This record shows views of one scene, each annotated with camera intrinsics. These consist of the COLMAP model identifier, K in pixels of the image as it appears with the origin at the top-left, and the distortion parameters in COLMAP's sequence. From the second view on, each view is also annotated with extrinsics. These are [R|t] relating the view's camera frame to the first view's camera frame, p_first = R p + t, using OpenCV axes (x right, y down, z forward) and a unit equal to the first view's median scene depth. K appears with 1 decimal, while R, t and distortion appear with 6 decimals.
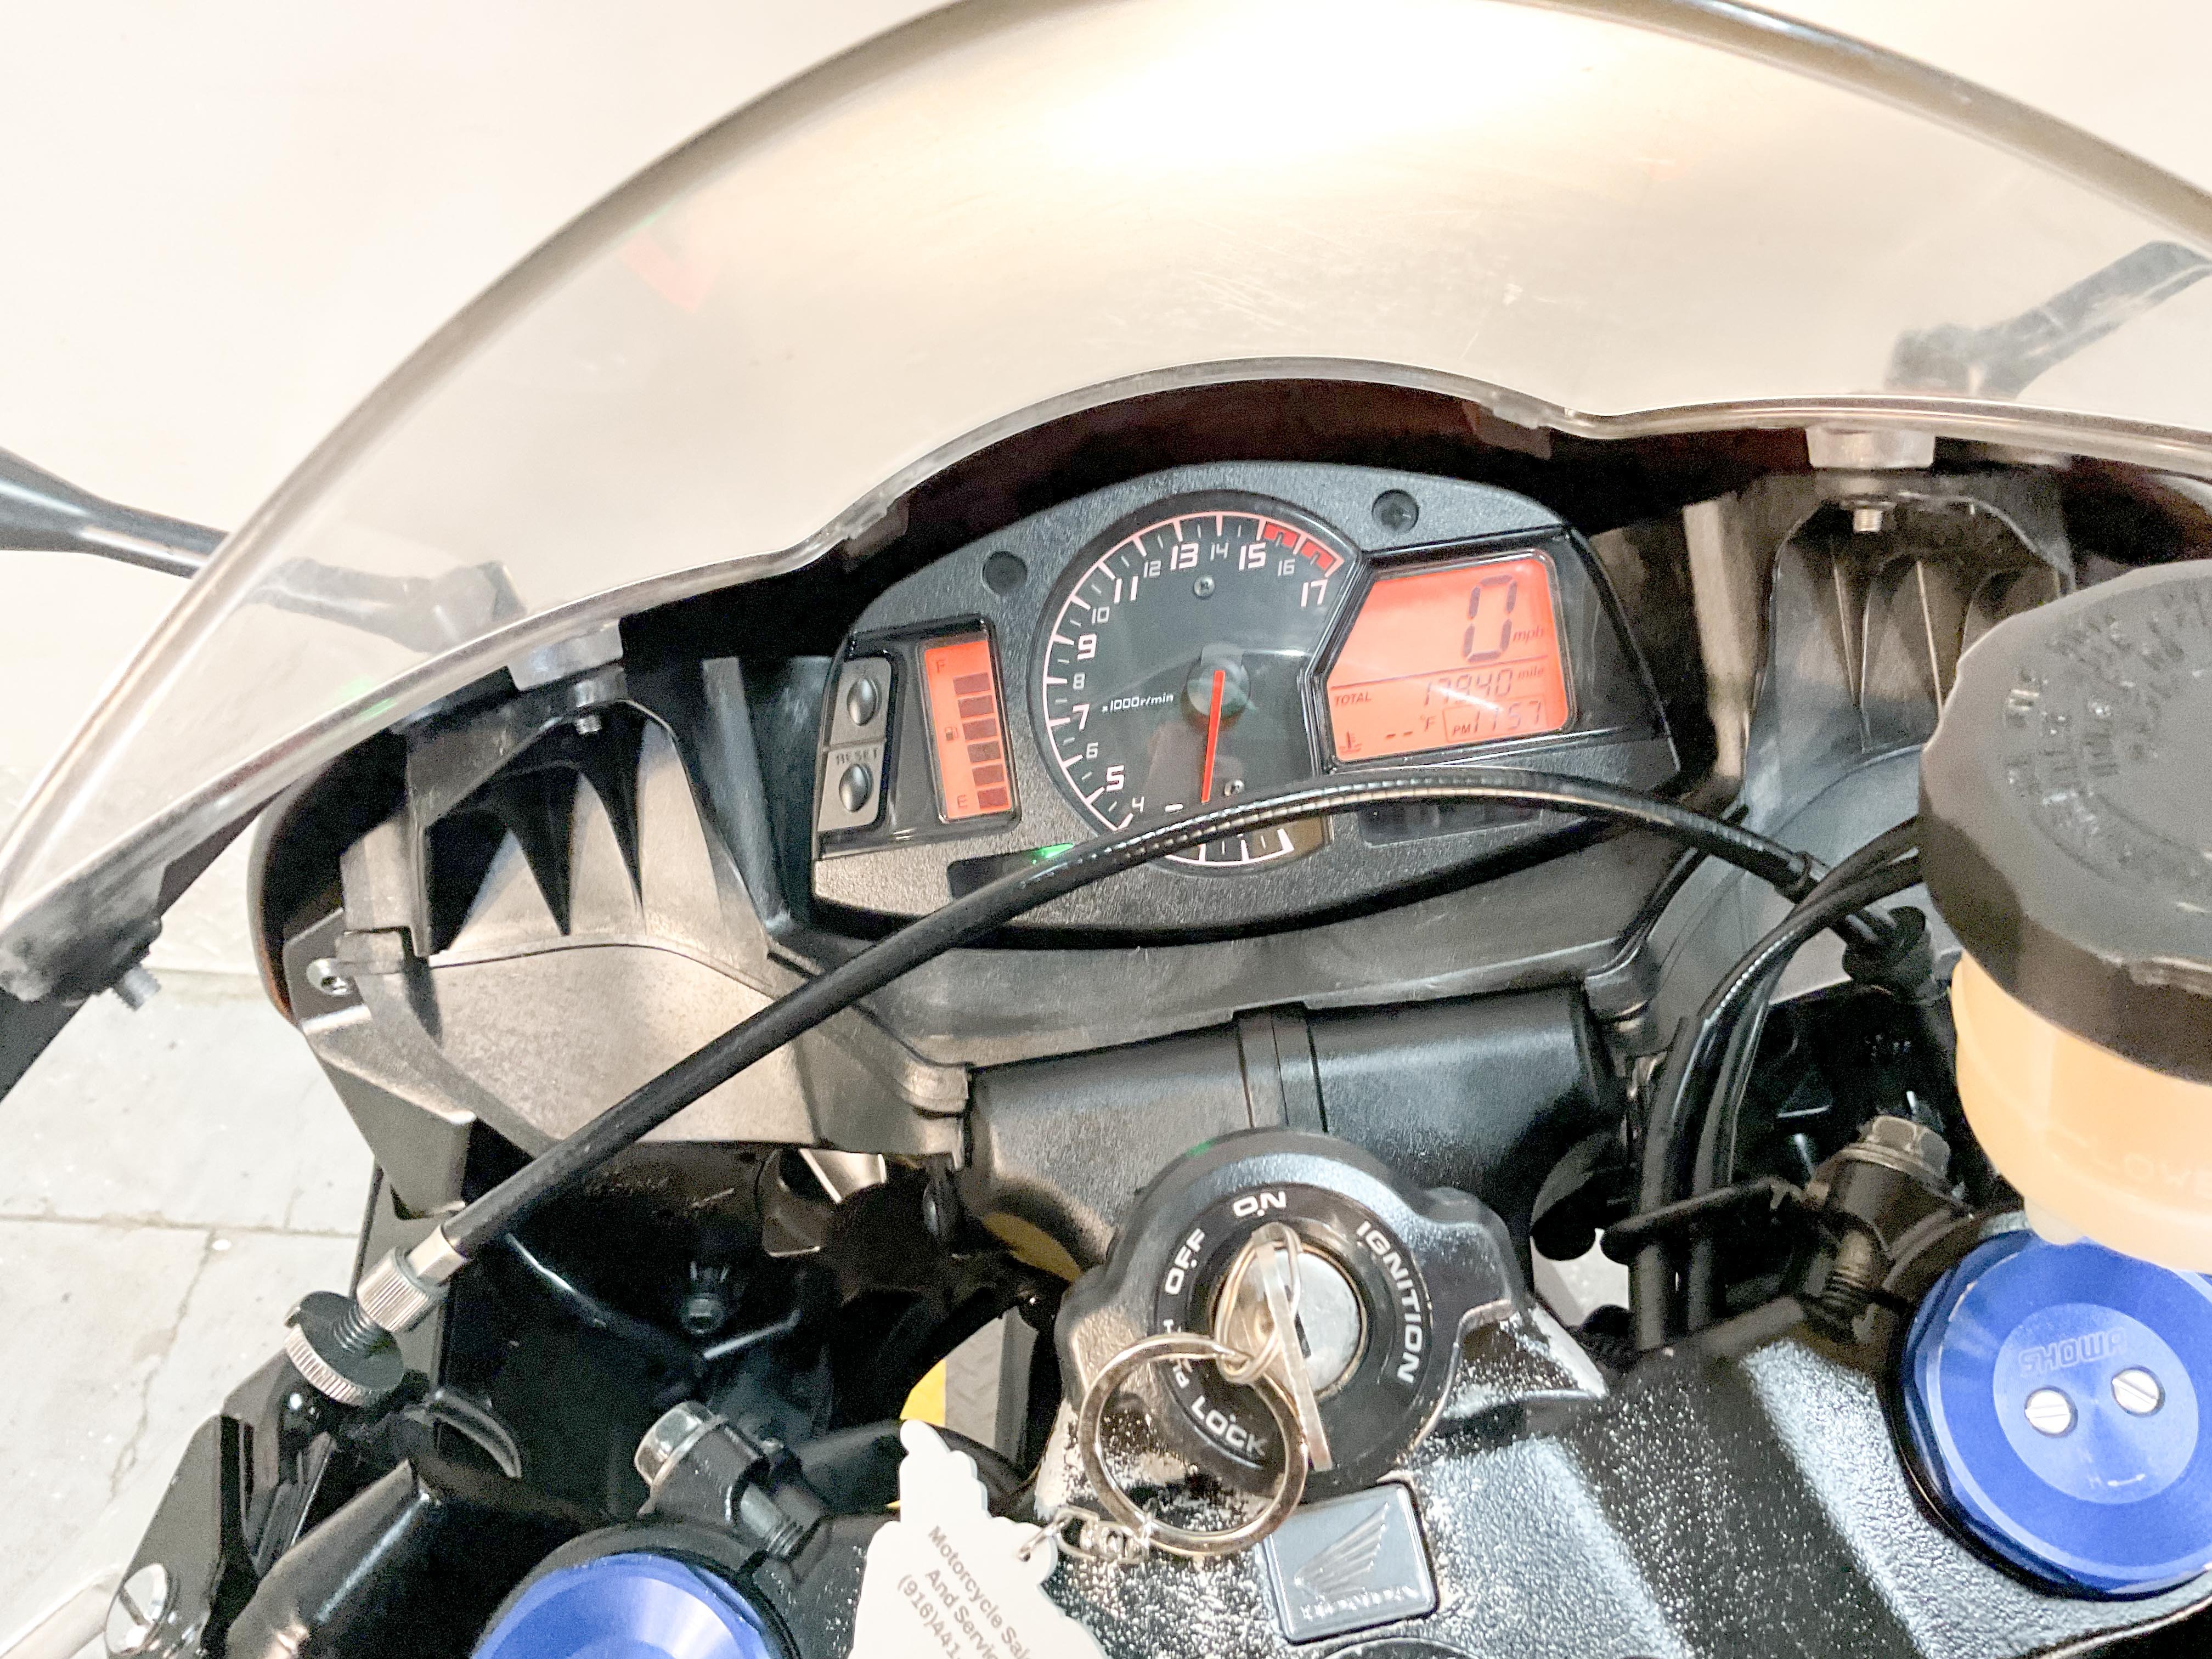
lens RADIAL K [[1838.5, 0, 1118.9], [0, 1838.5, 818.6], [0, 0, 1]] dist [-0.008258, 0.005556]
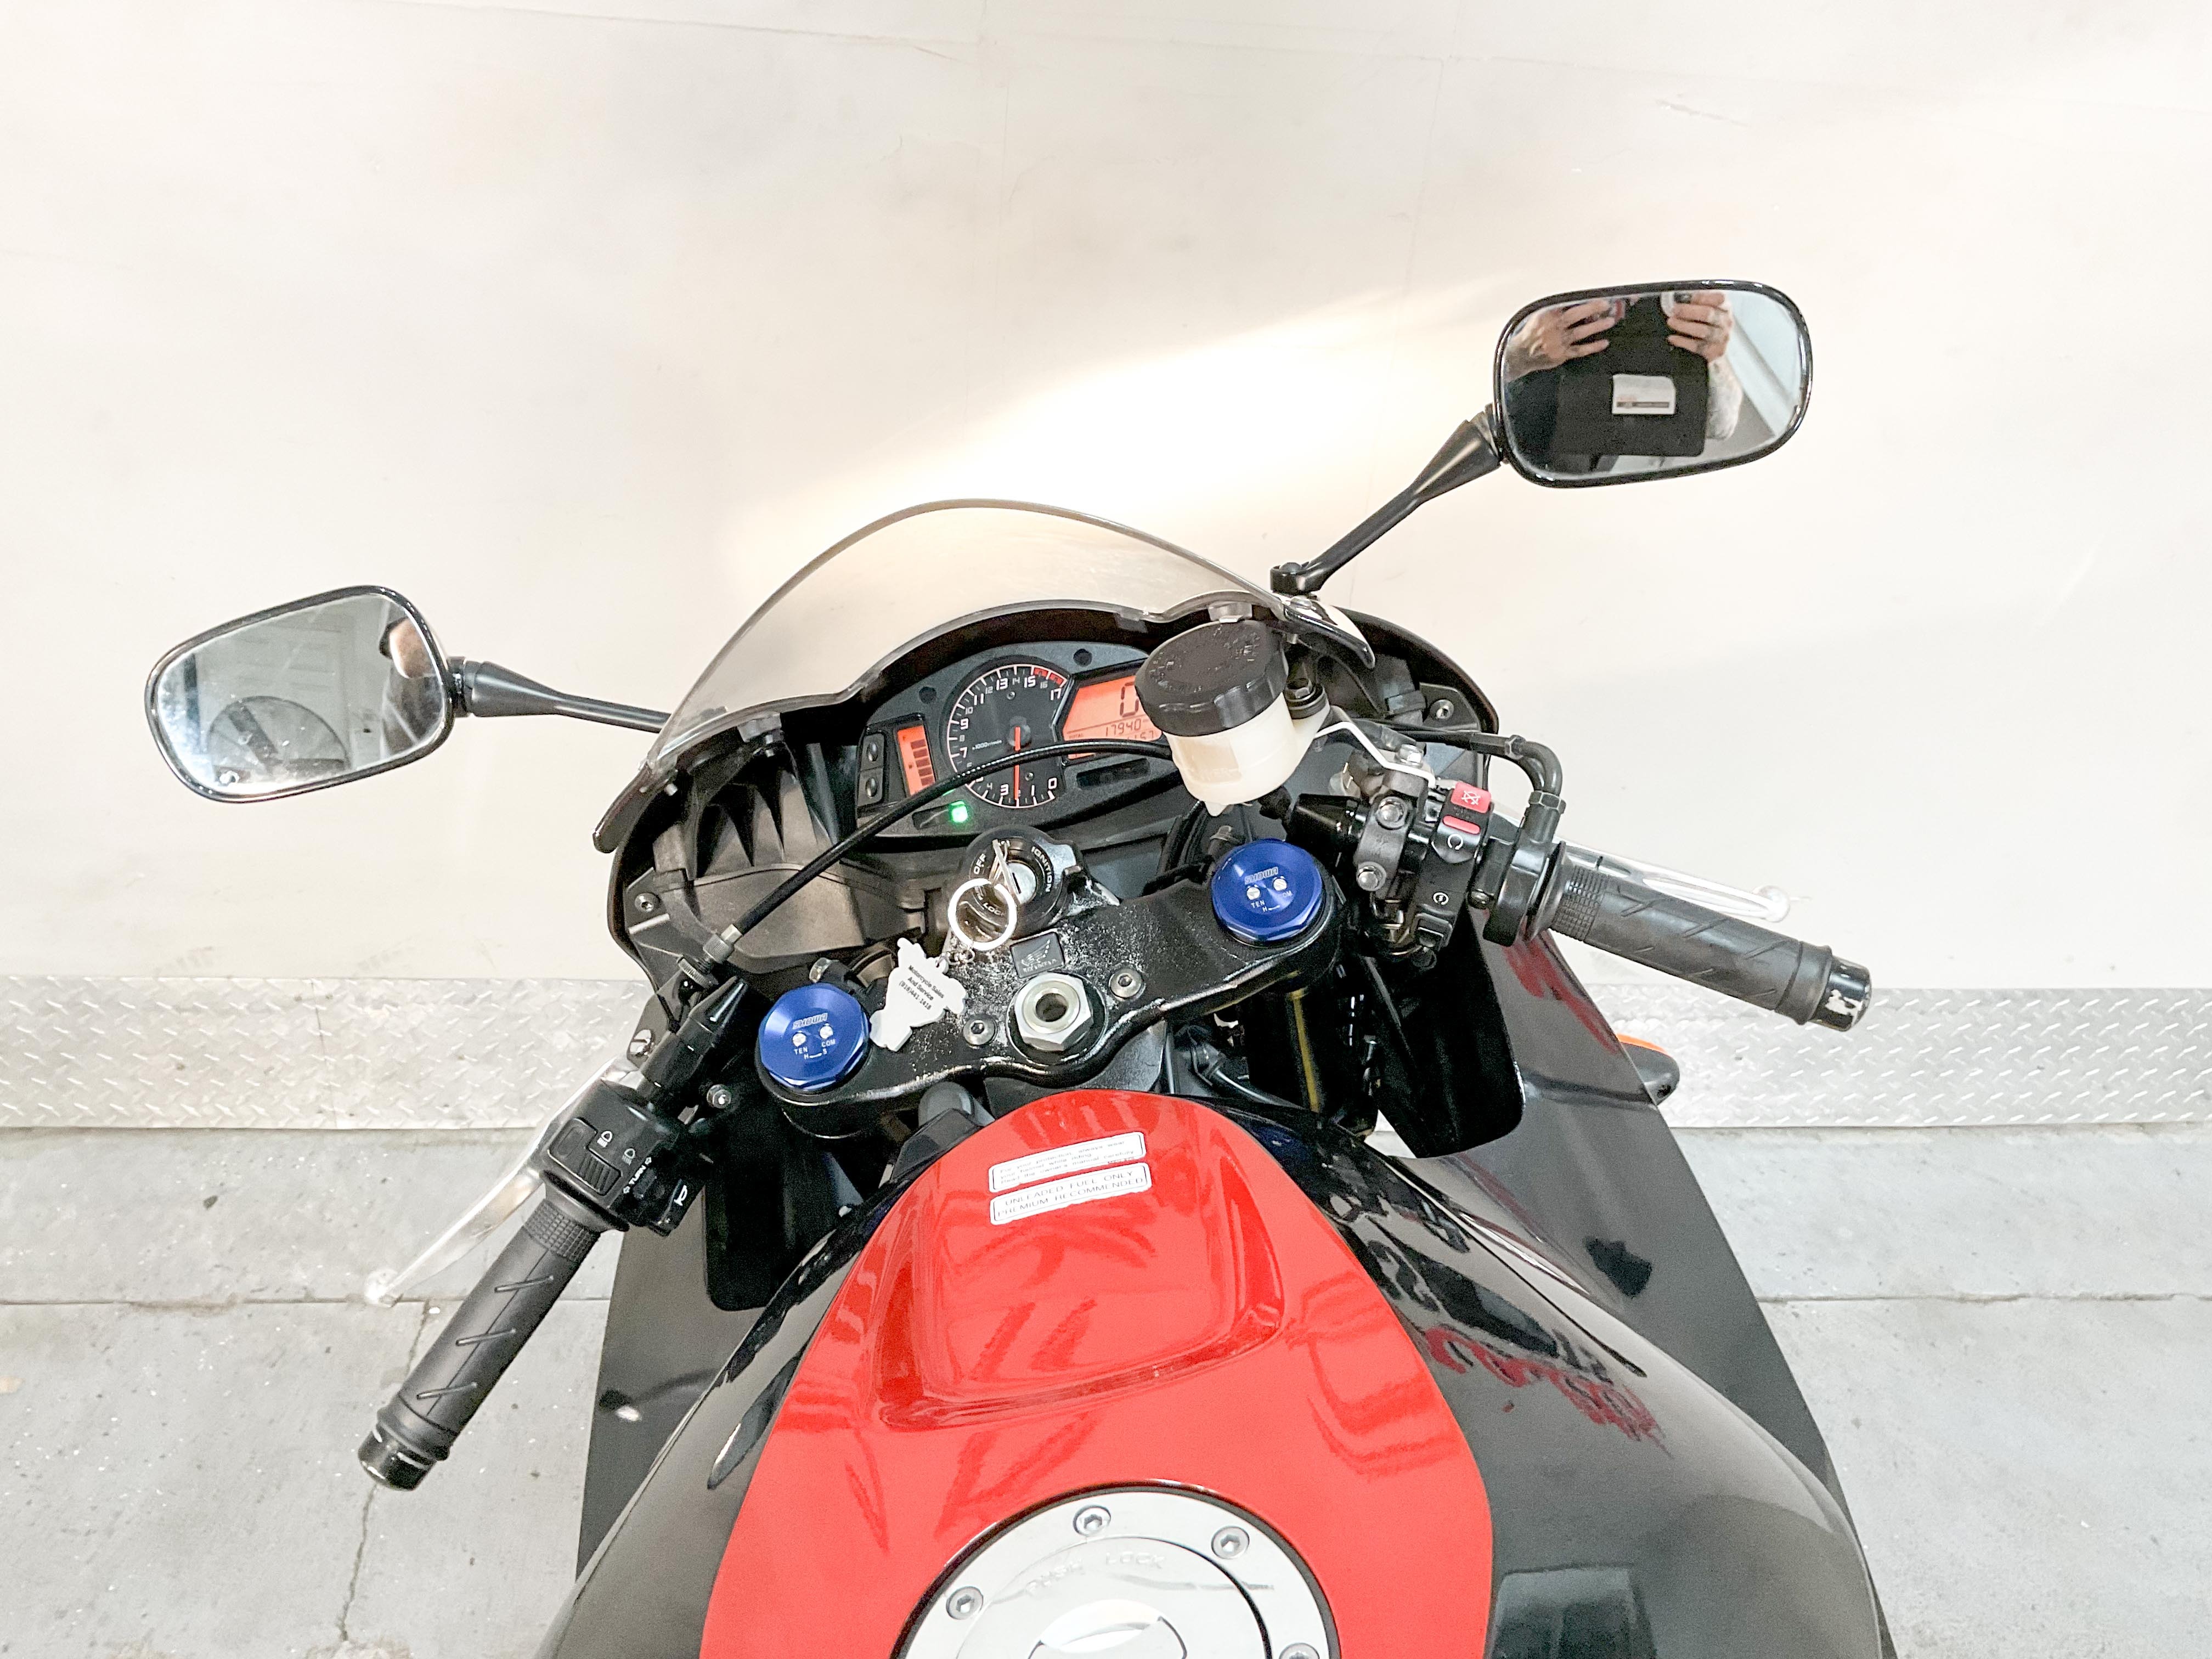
lens RADIAL K [[1838.5, 0, 1118.9], [0, 1838.5, 818.6], [0, 0, 1]] dist [-0.008258, 0.005556]
pose [[0.996670, -0.081480, -0.003275, 0.185395], [0.080014, 0.984907, -0.153482, 0.421303], [0.015731, 0.152709, 0.988146, -1.381548]]
